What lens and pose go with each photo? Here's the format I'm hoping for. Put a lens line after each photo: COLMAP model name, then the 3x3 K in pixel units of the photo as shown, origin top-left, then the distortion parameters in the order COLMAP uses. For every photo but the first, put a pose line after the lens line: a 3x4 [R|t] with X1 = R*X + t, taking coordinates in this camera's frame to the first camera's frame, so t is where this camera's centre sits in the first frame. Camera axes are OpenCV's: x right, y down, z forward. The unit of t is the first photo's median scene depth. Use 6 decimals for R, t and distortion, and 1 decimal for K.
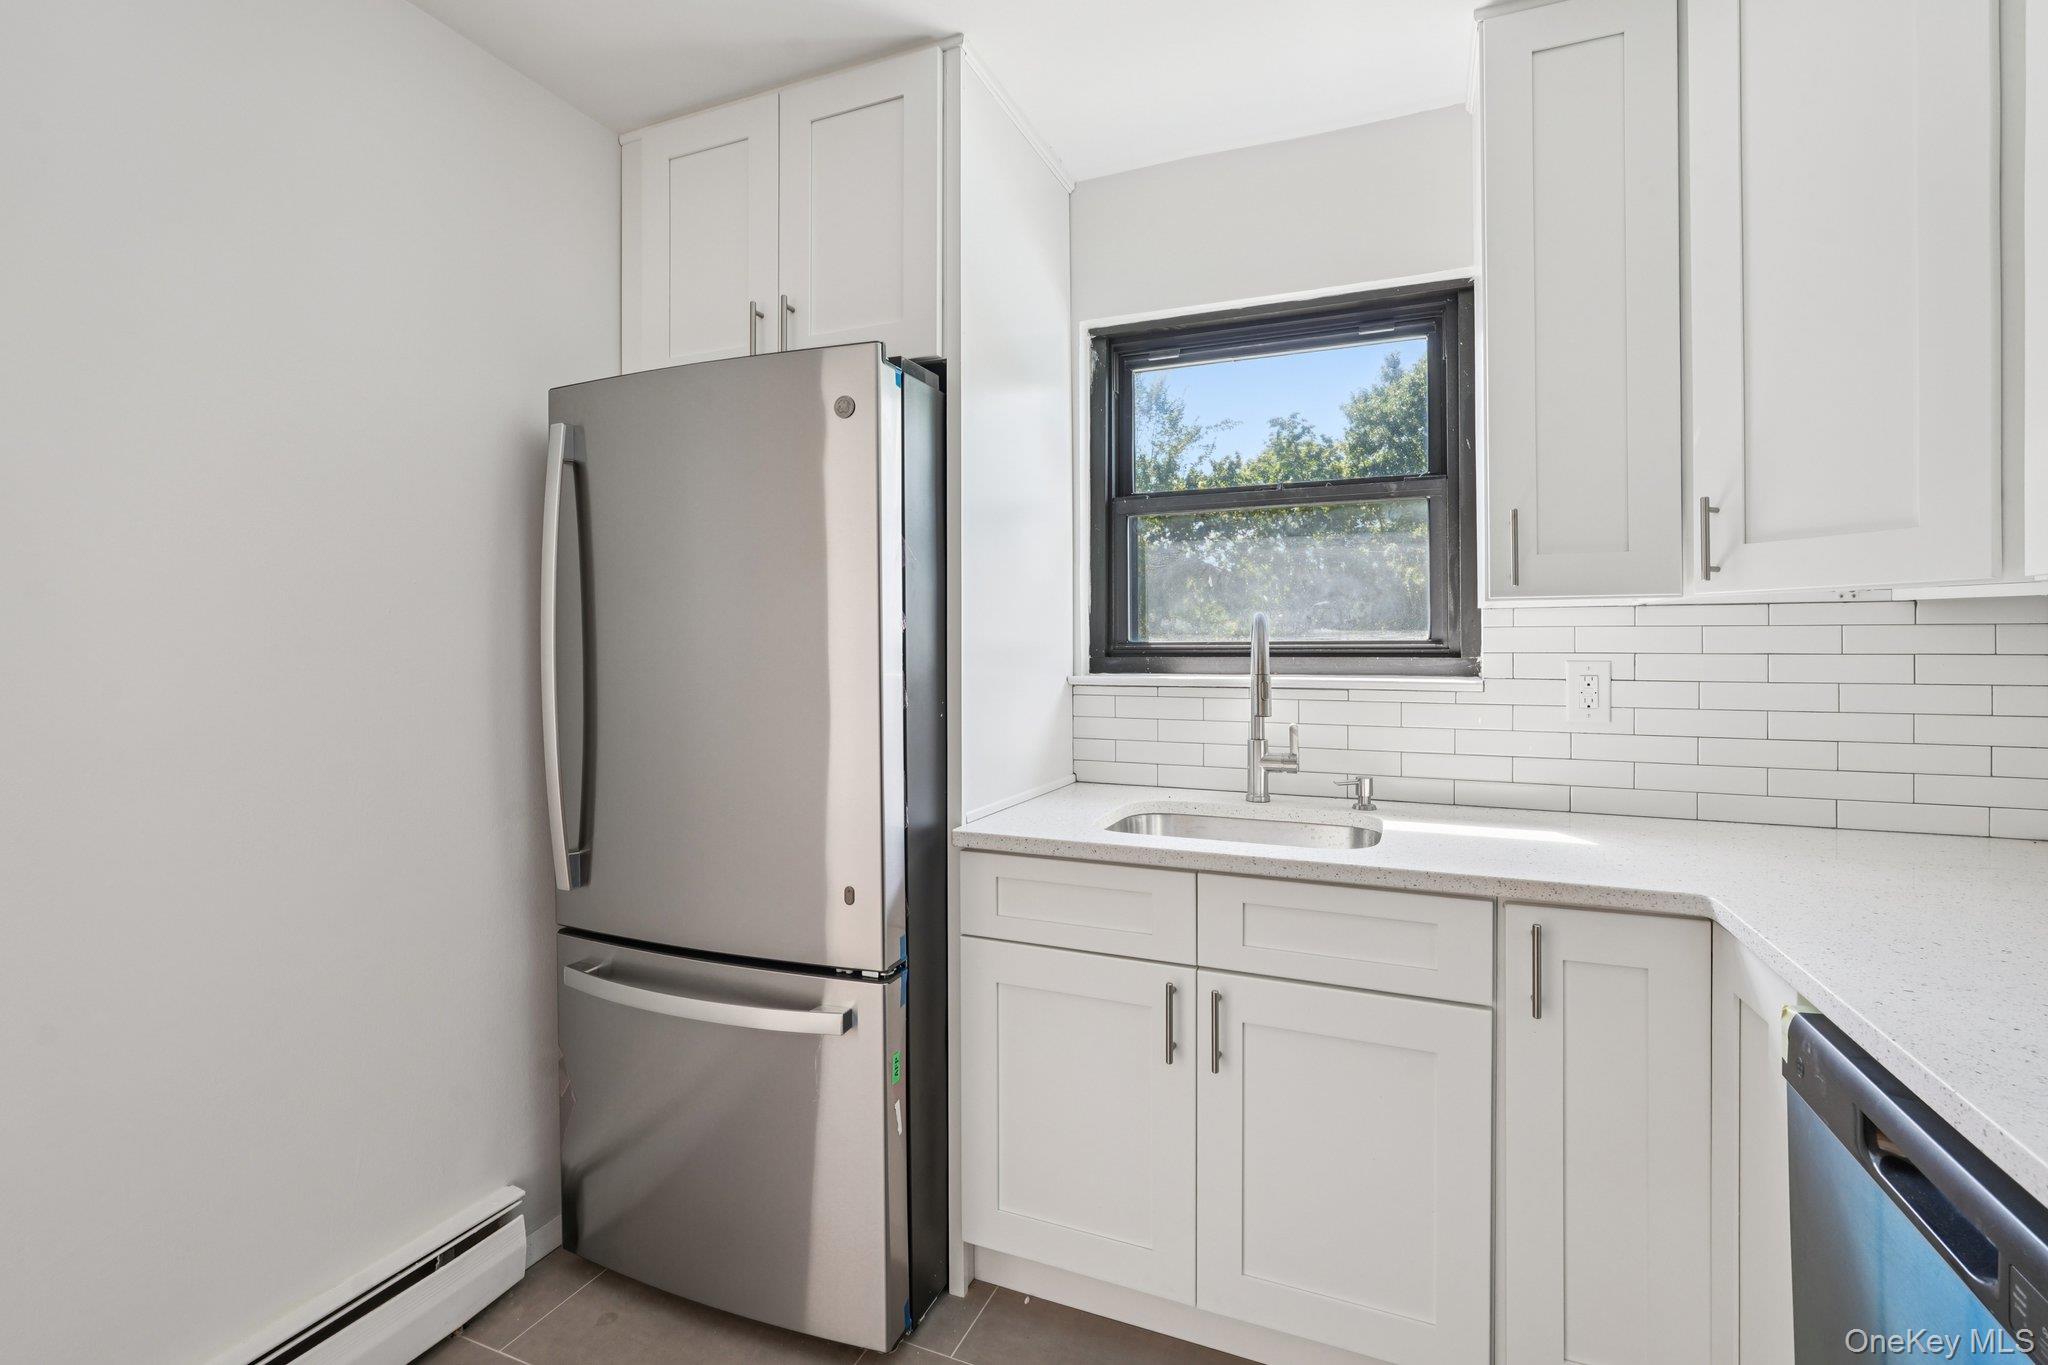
lens RADIAL K [[930.2, 0, 1025.6], [0, 930.2, 646.1], [0, 0, 1]] dist [-0.002087, 0.001347]
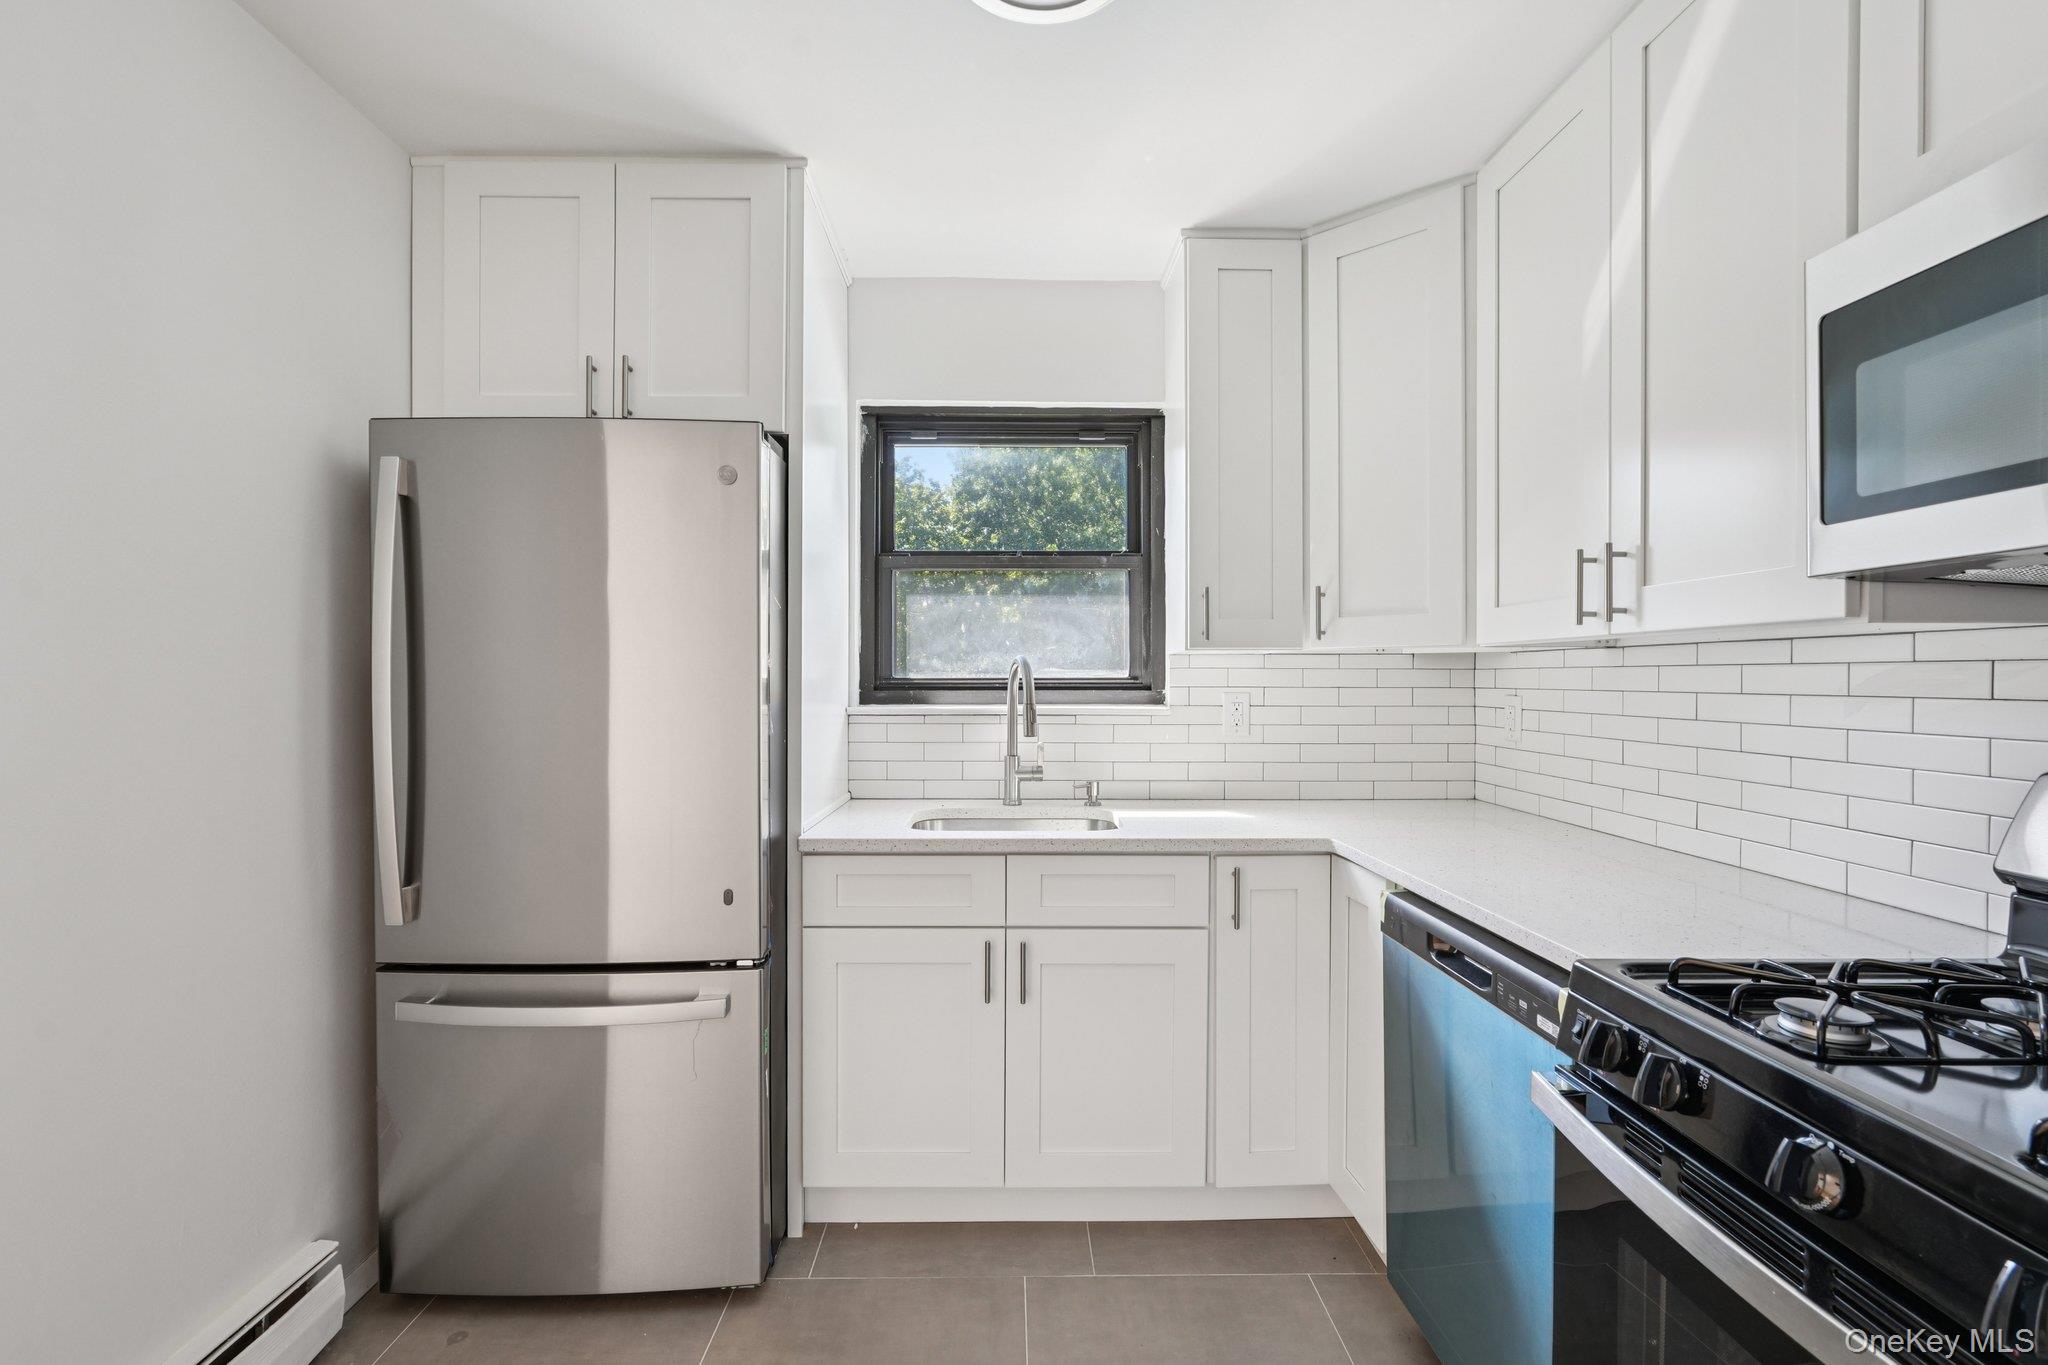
lens RADIAL K [[940.1, 0, 1016.4], [0, 940.1, 682.1], [0, 0, 1]] dist [-0.003615, 0.004313]
pose [[0.914646, 0.001527, 0.404252, -0.272863], [-0.002847, 0.999992, 0.002664, -0.002834], [-0.404245, -0.003588, 0.914644, -0.172910]]
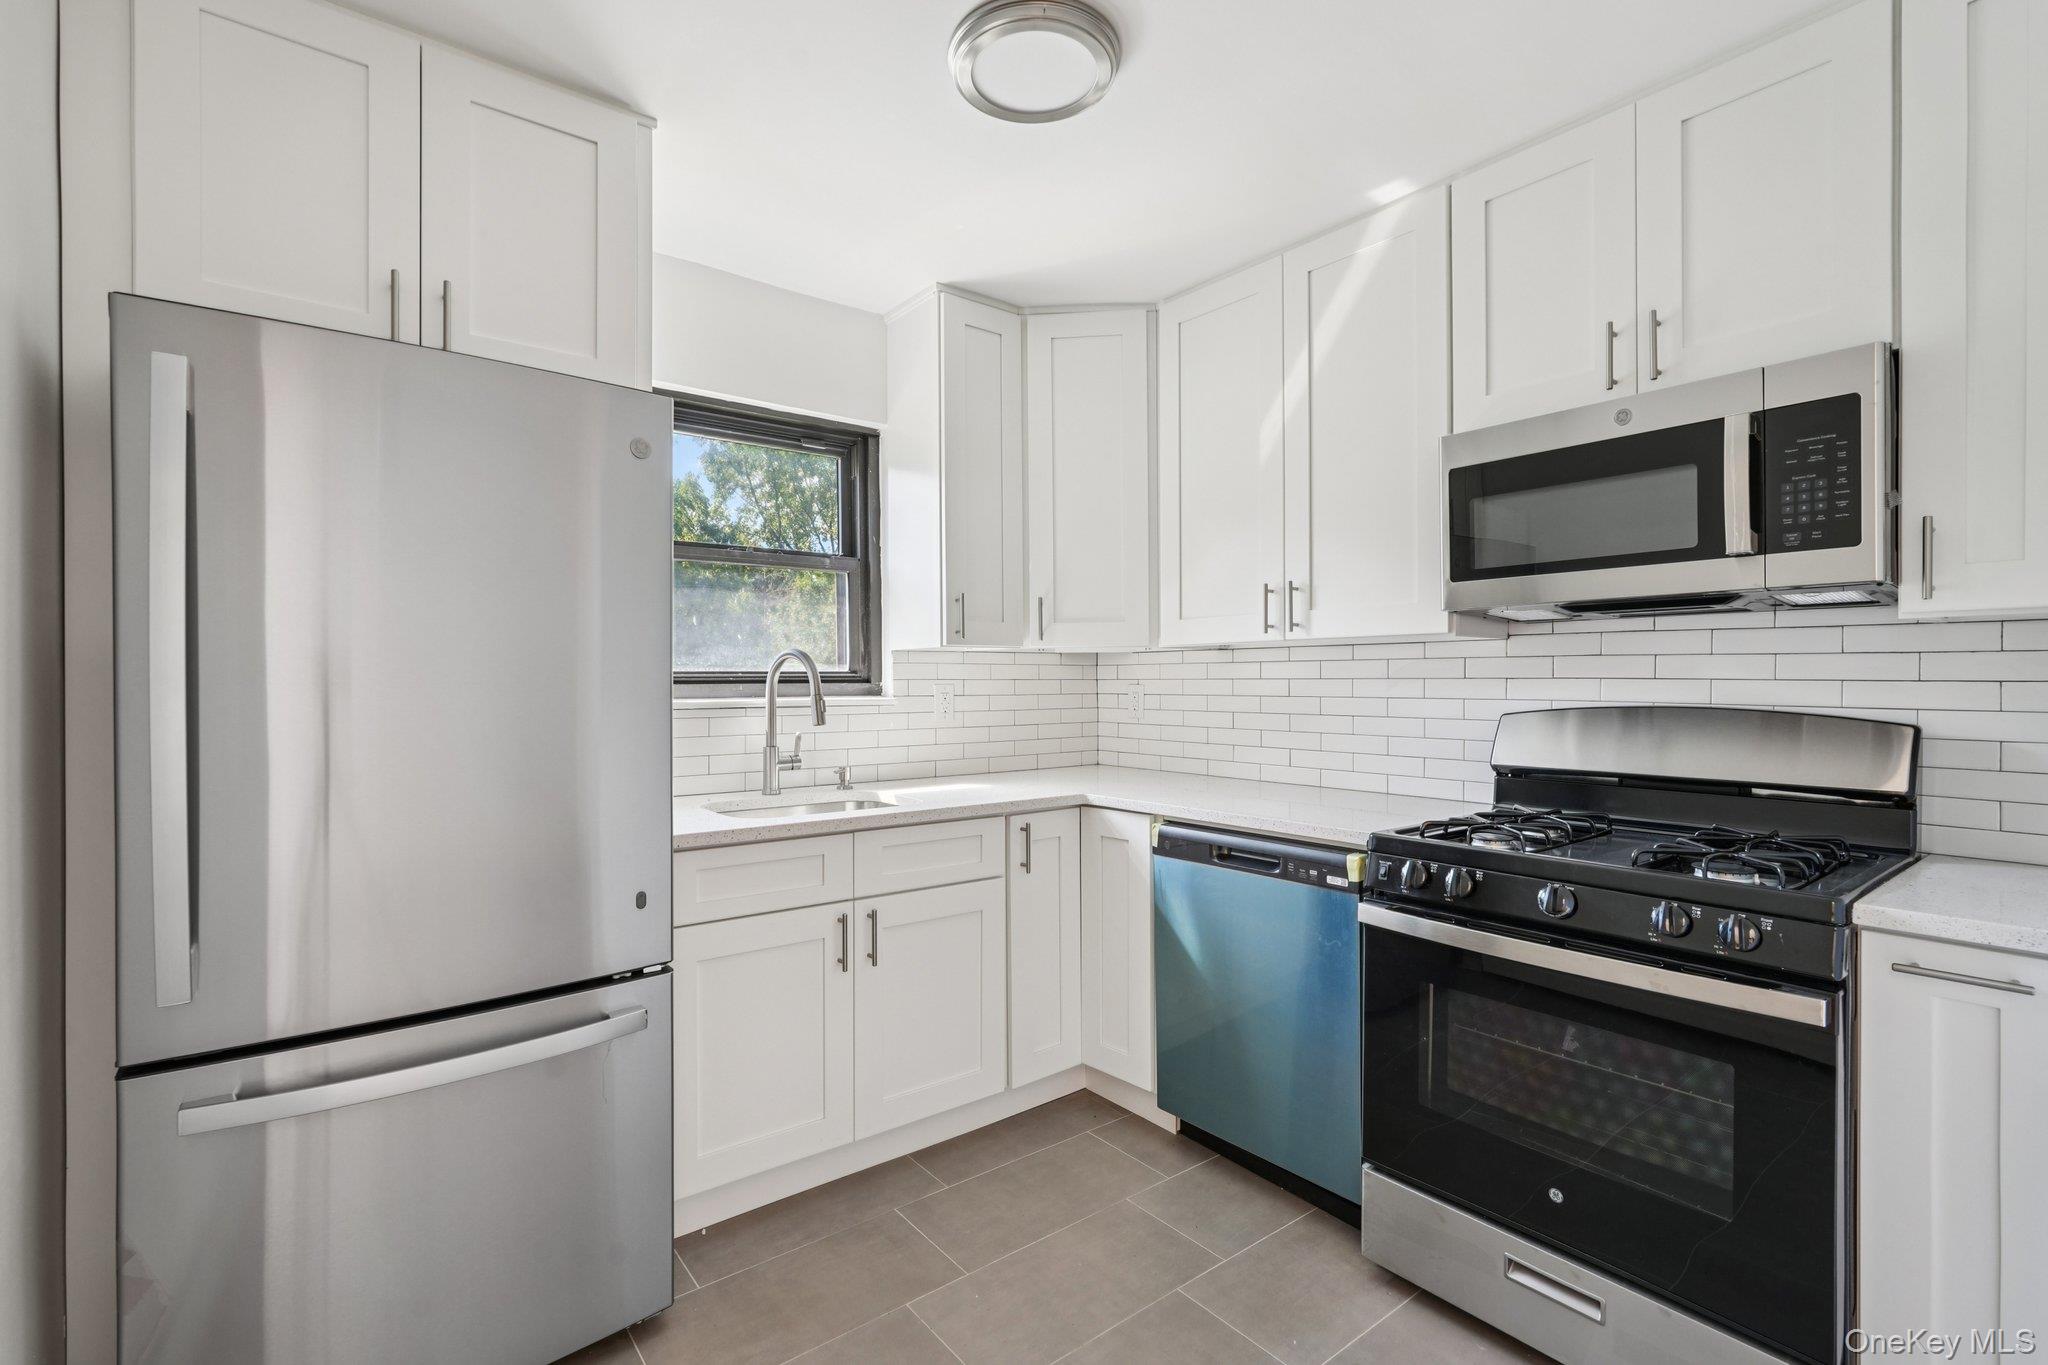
lens RADIAL K [[940.1, 0, 1016.4], [0, 940.1, 682.1], [0, 0, 1]] dist [-0.003615, 0.004313]
pose [[0.484027, -0.000222, 0.875053, -0.762983], [0.003080, 0.999994, -0.001450, 0.014372], [-0.875048, 0.003398, 0.484025, 0.075172]]
